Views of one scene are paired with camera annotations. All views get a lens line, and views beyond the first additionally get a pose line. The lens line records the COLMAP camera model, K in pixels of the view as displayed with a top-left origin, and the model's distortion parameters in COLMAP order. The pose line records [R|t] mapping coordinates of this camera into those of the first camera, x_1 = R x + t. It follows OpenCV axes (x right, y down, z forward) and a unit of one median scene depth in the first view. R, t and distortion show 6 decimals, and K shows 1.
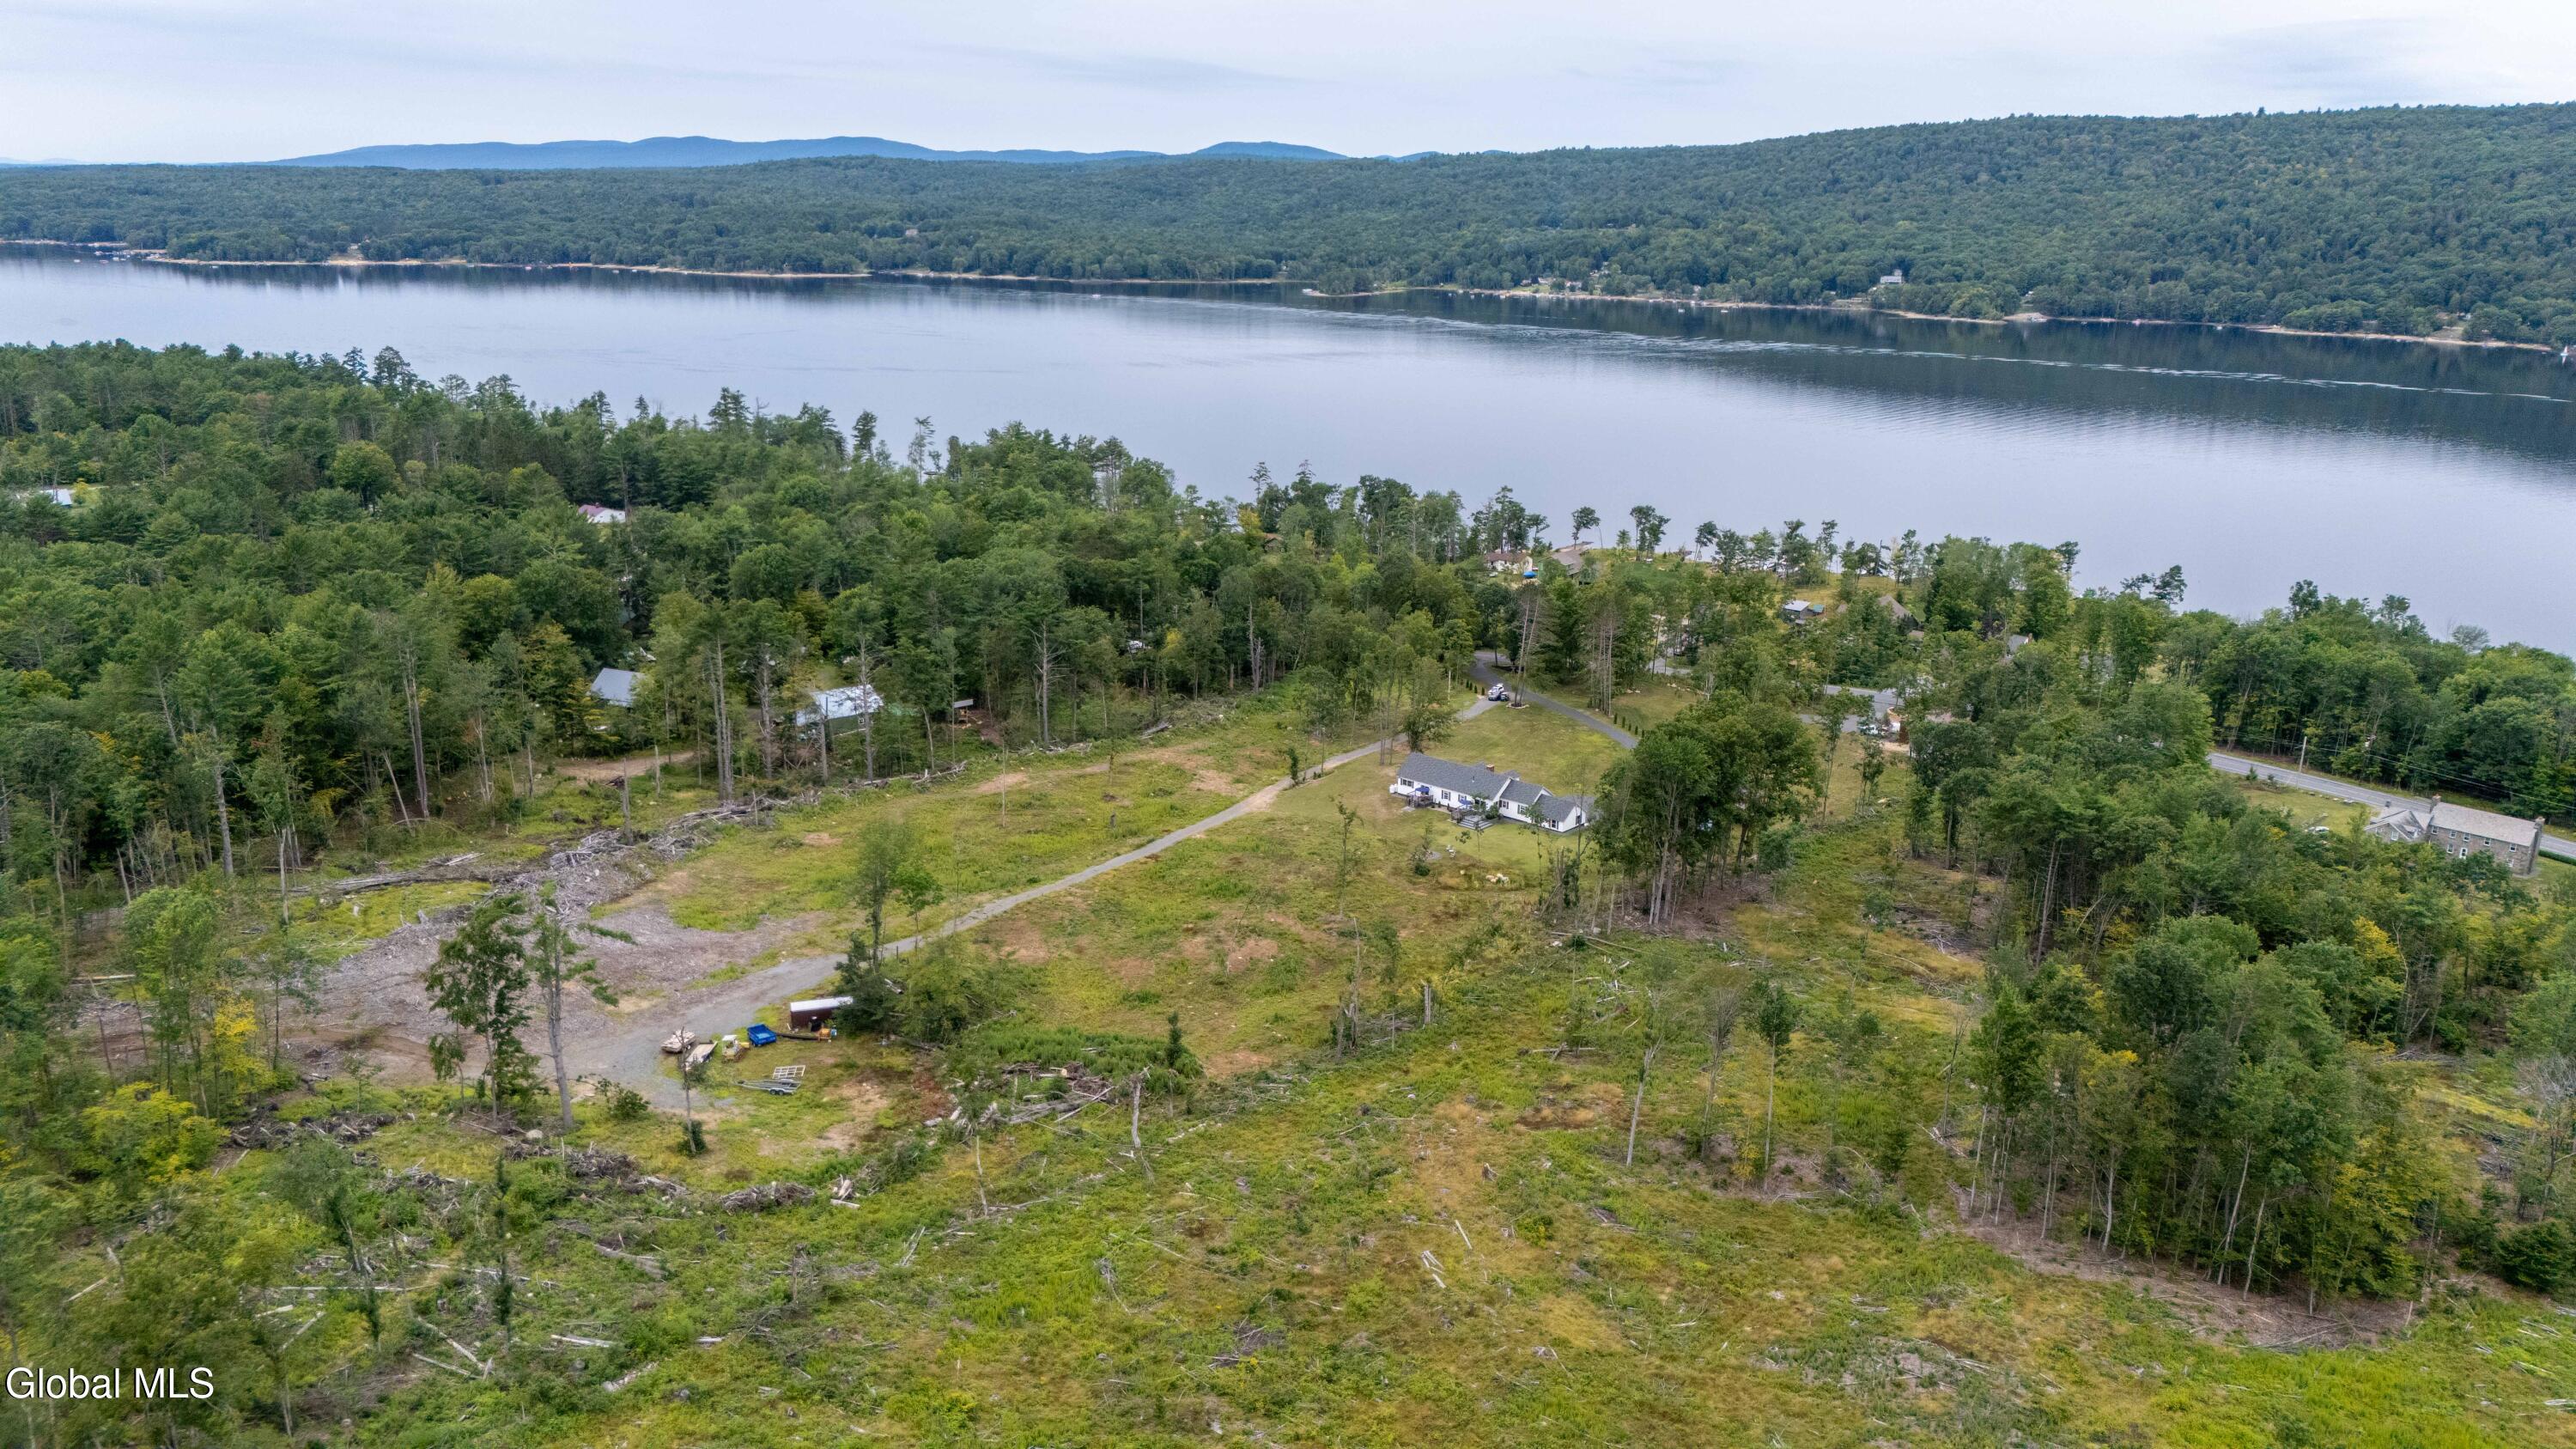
lens RADIAL K [[1886.7, 0, 1286.7], [0, 1886.7, 717.5], [0, 0, 1]] dist [0.062660, -0.057296]
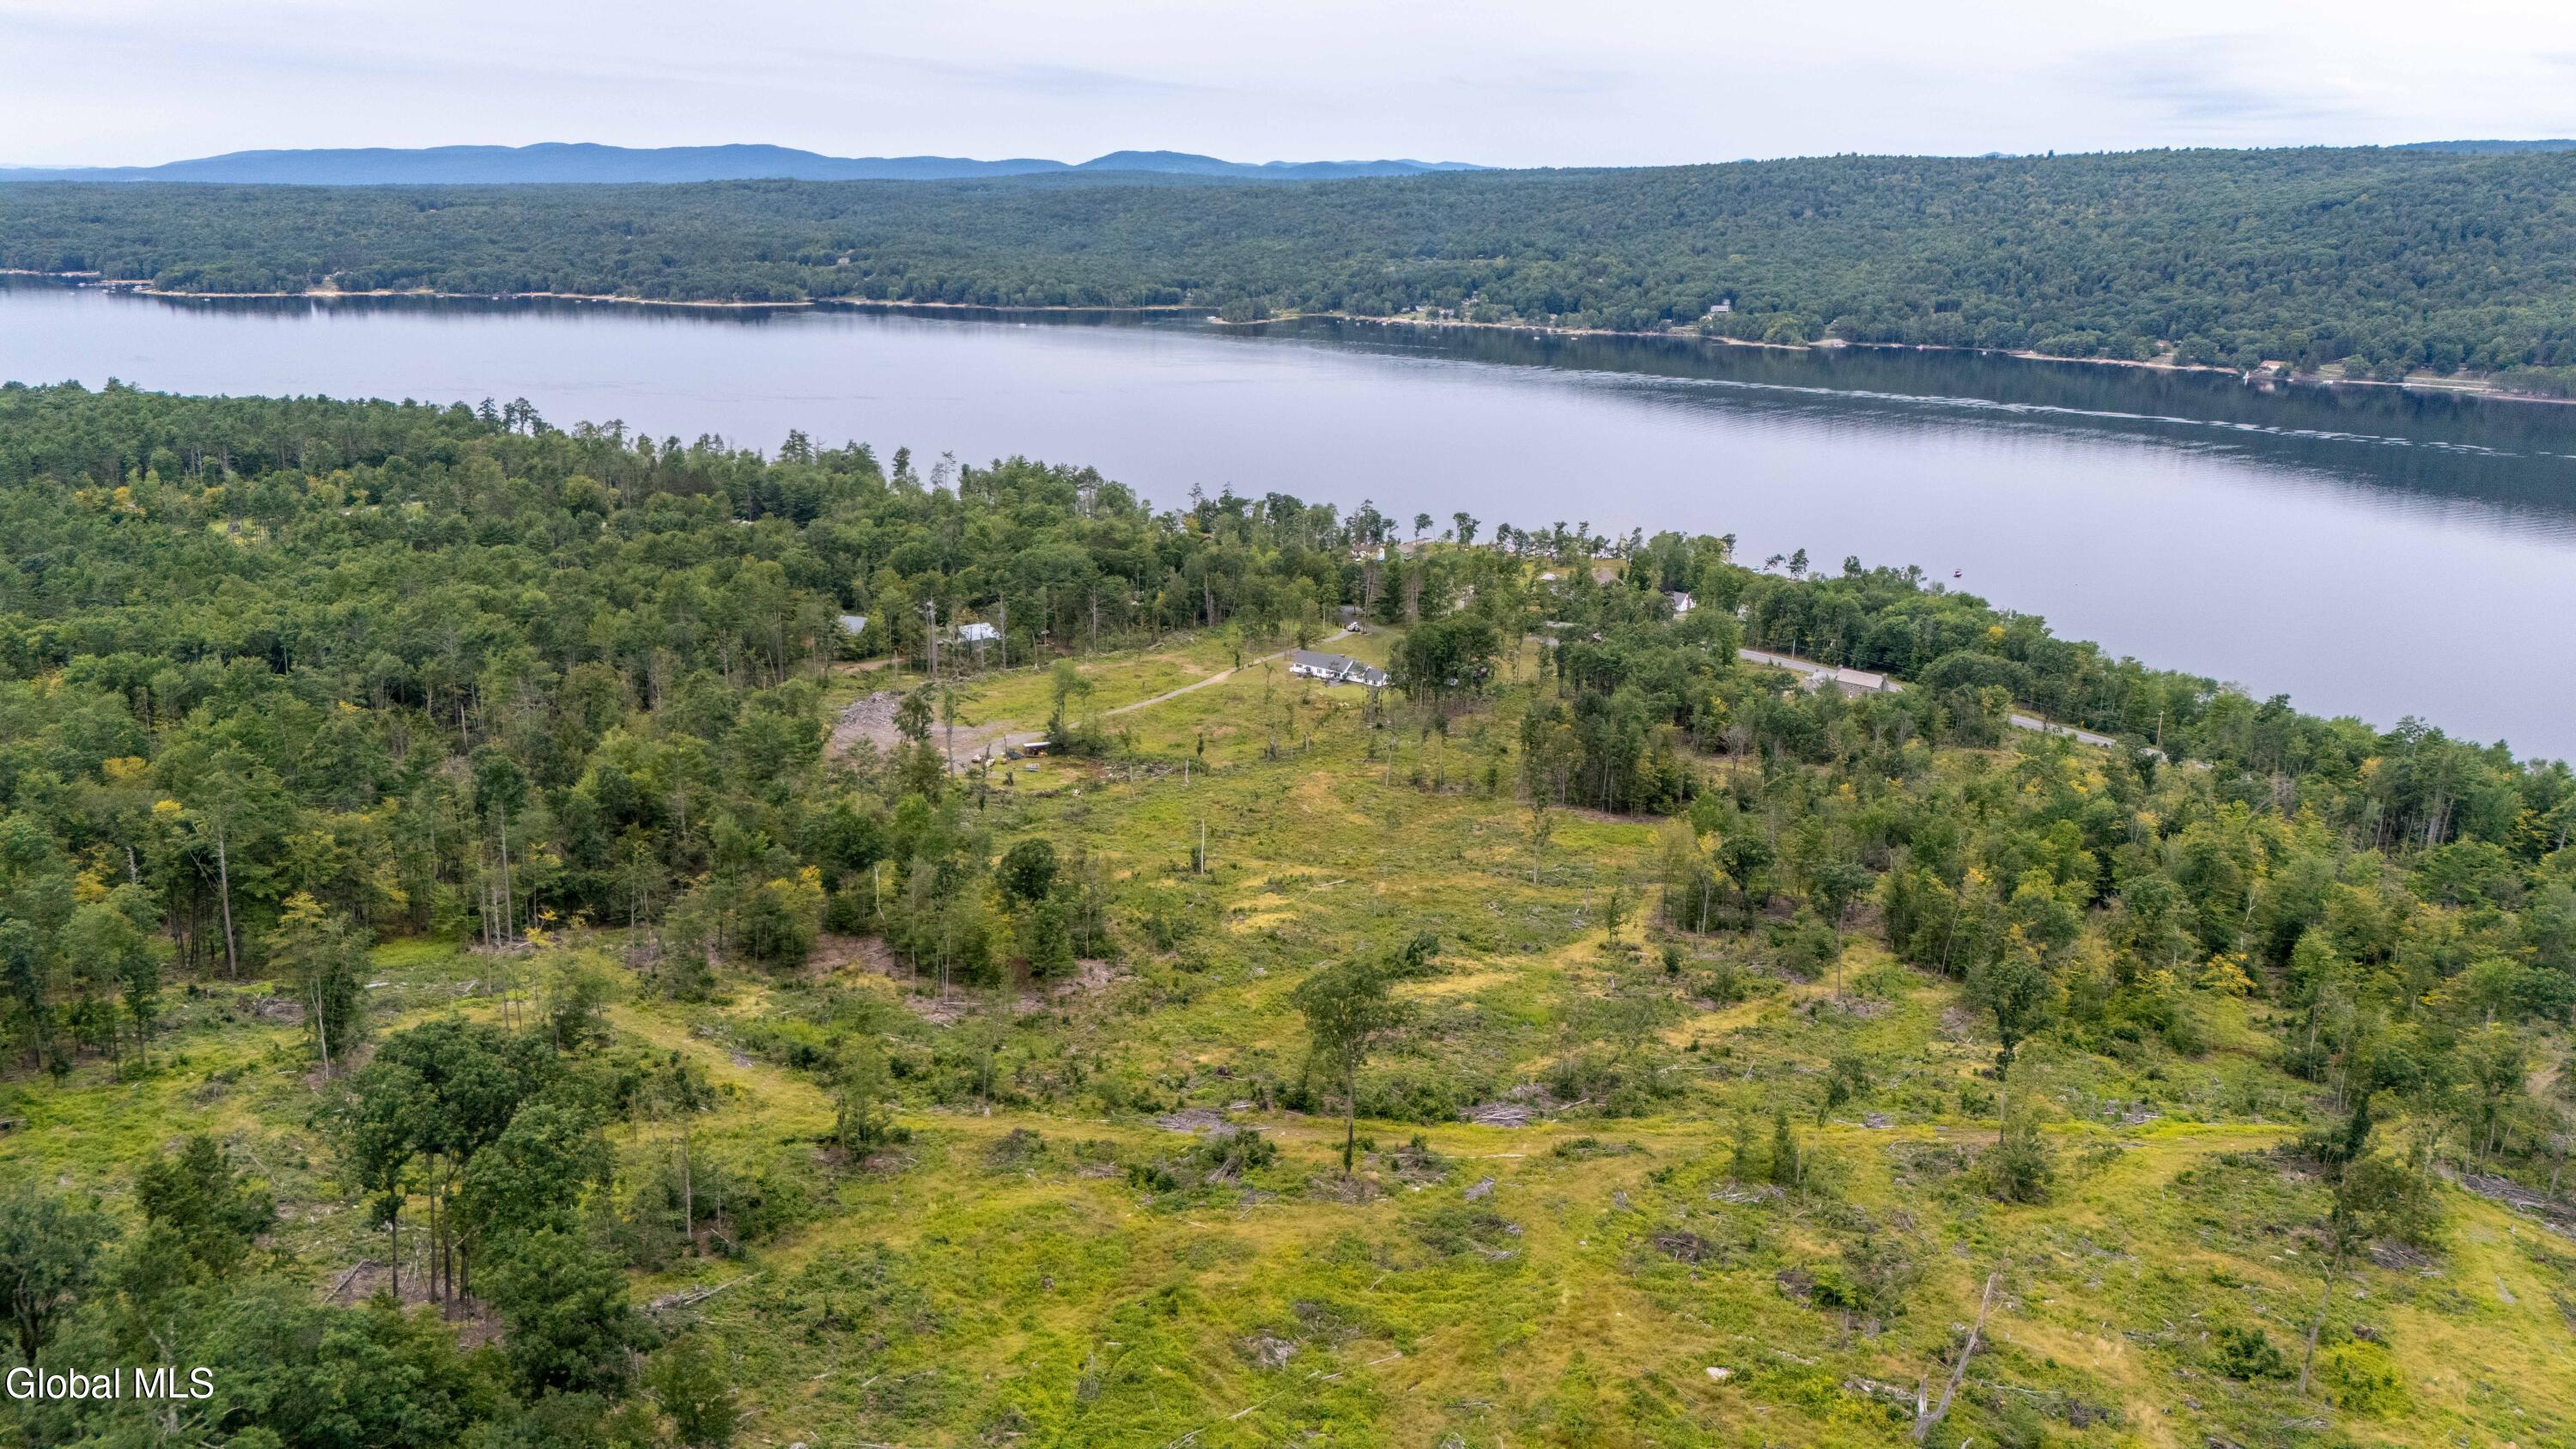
lens RADIAL K [[1886.7, 0, 1287.6], [0, 1886.7, 723.5], [0, 0, 1]] dist [0.062660, -0.057296]
pose [[0.998500, -0.015098, 0.052622, -0.008015], [0.014977, 0.999884, 0.002689, 0.015037], [-0.052657, -0.001897, 0.998611, -0.149578]]
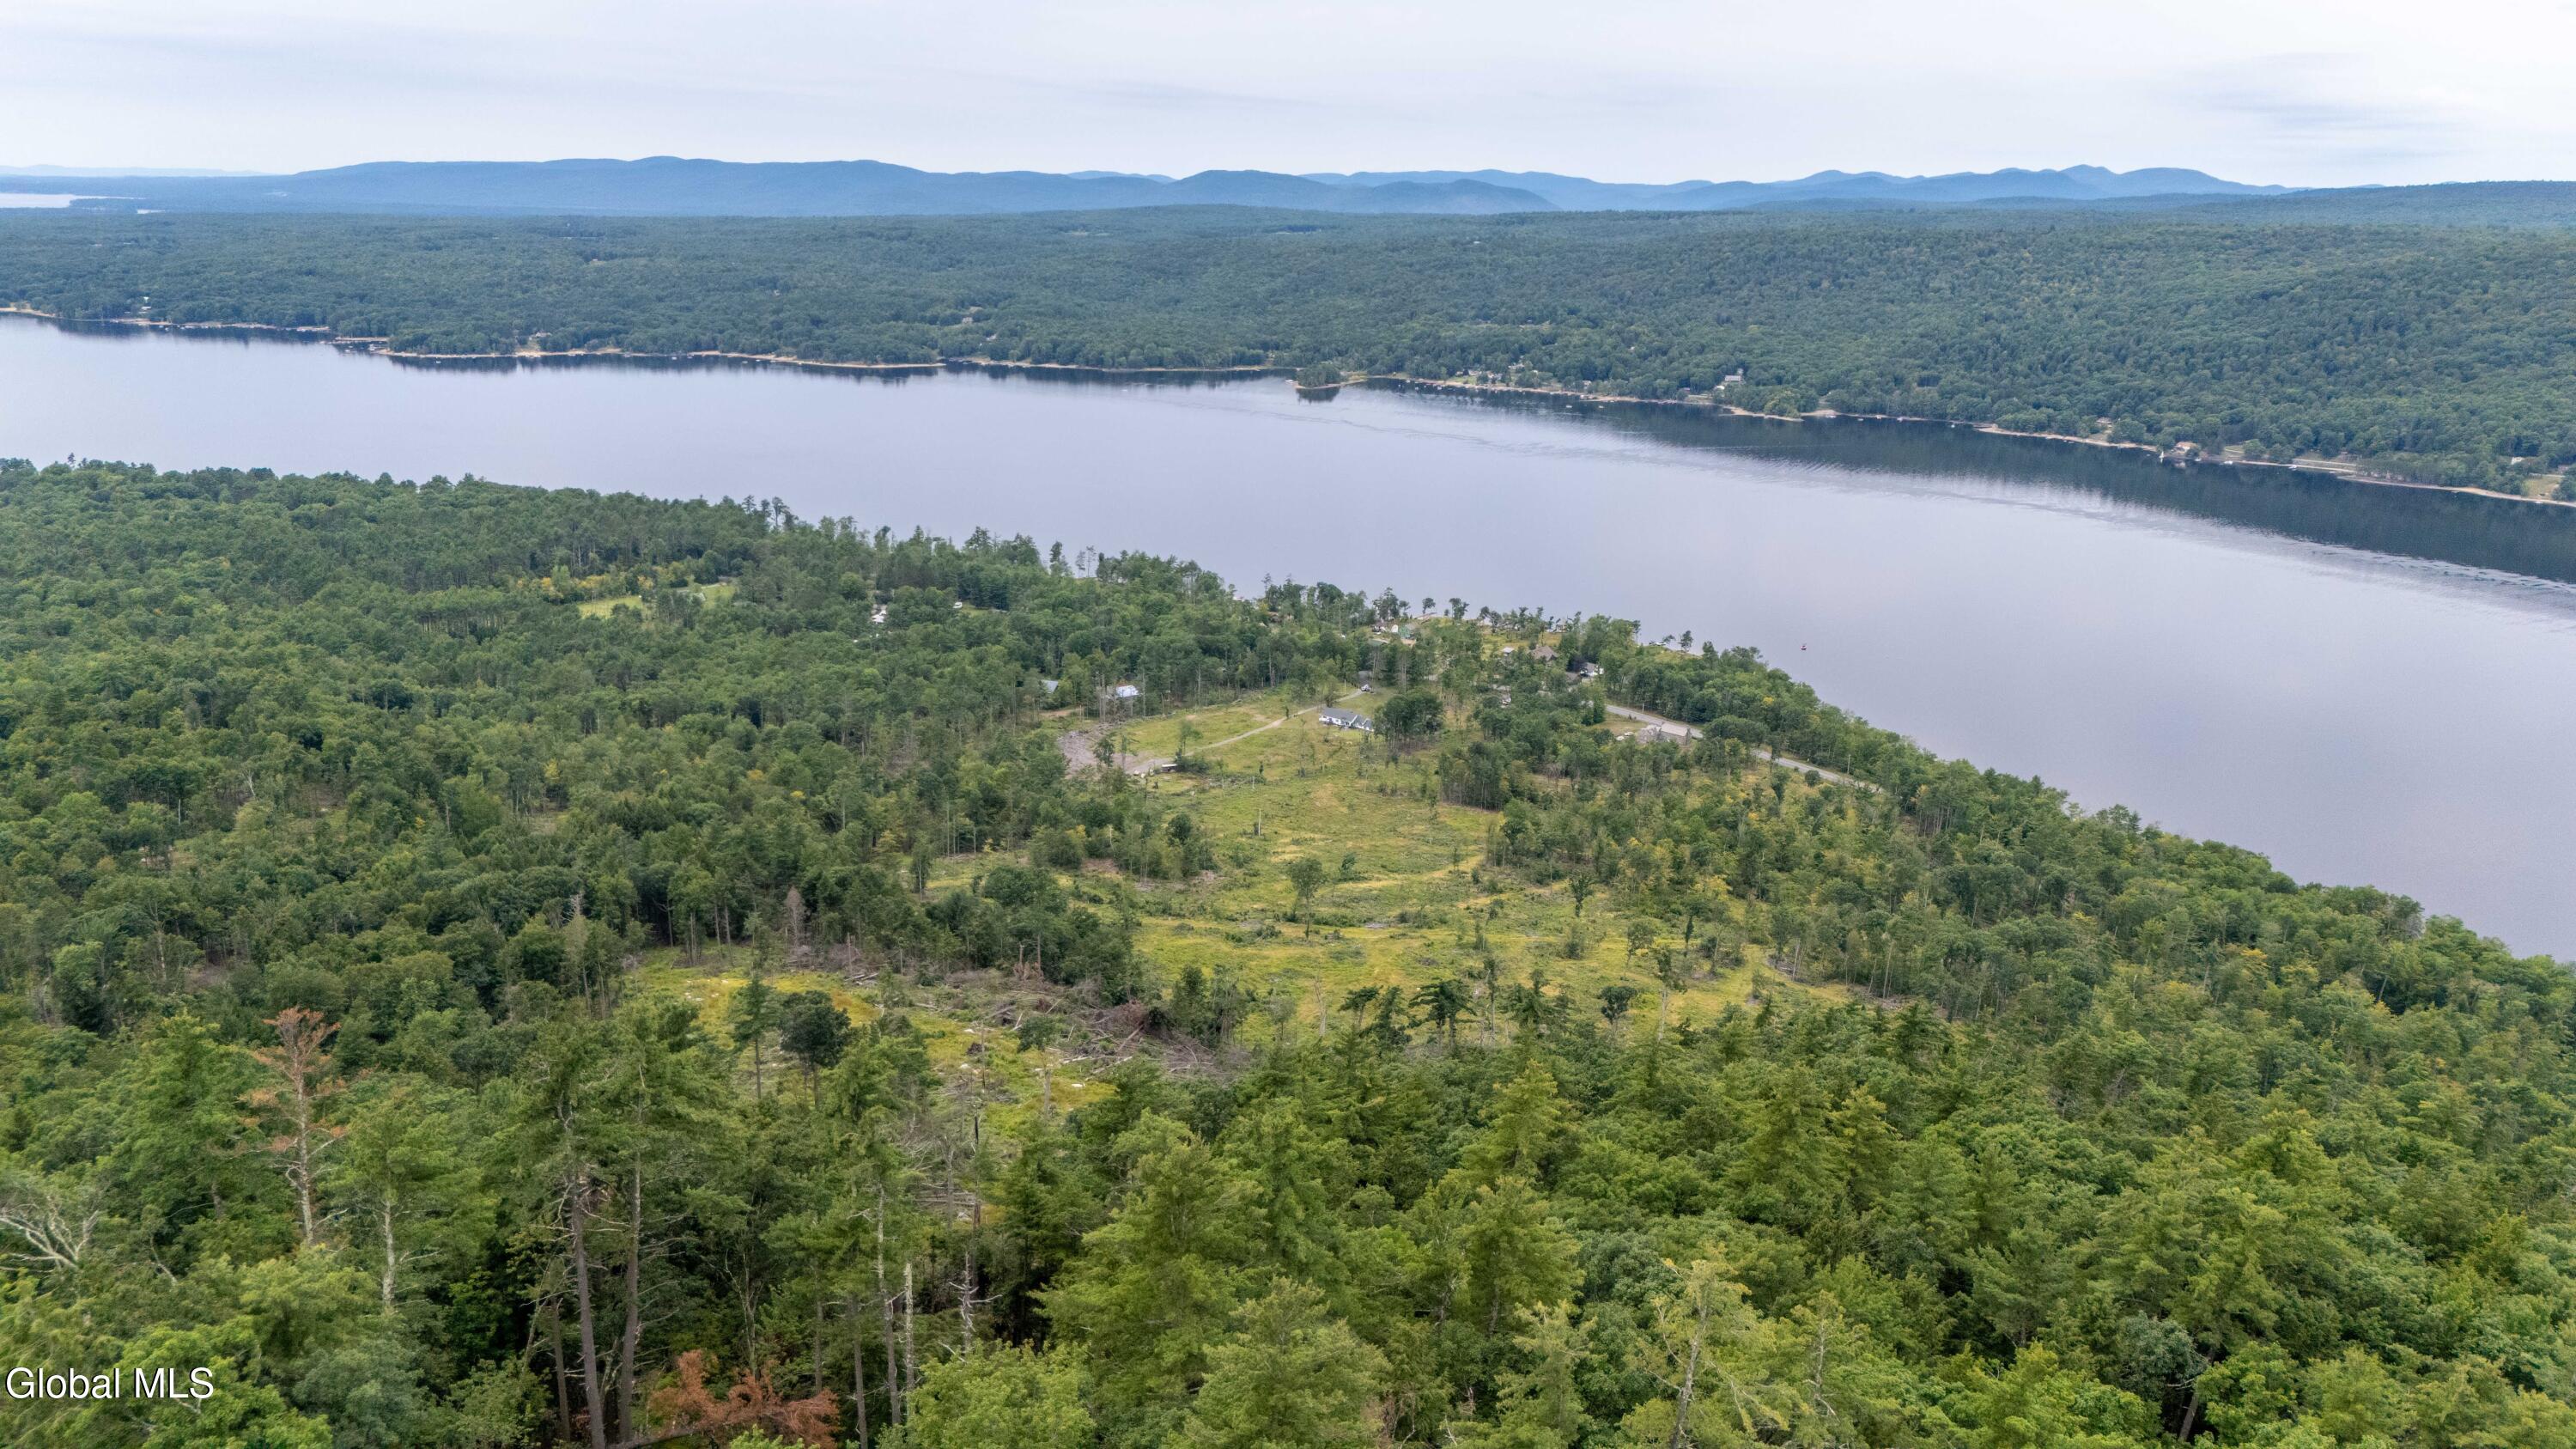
lens RADIAL K [[1886.7, 0, 1284.2], [0, 1886.7, 730.4], [0, 0, 1]] dist [0.062660, -0.057296]
pose [[0.999959, -0.000846, 0.008968, -0.004946], [0.000800, 0.999986, 0.005159, 0.006947], [-0.008972, -0.005151, 0.999946, -0.352399]]
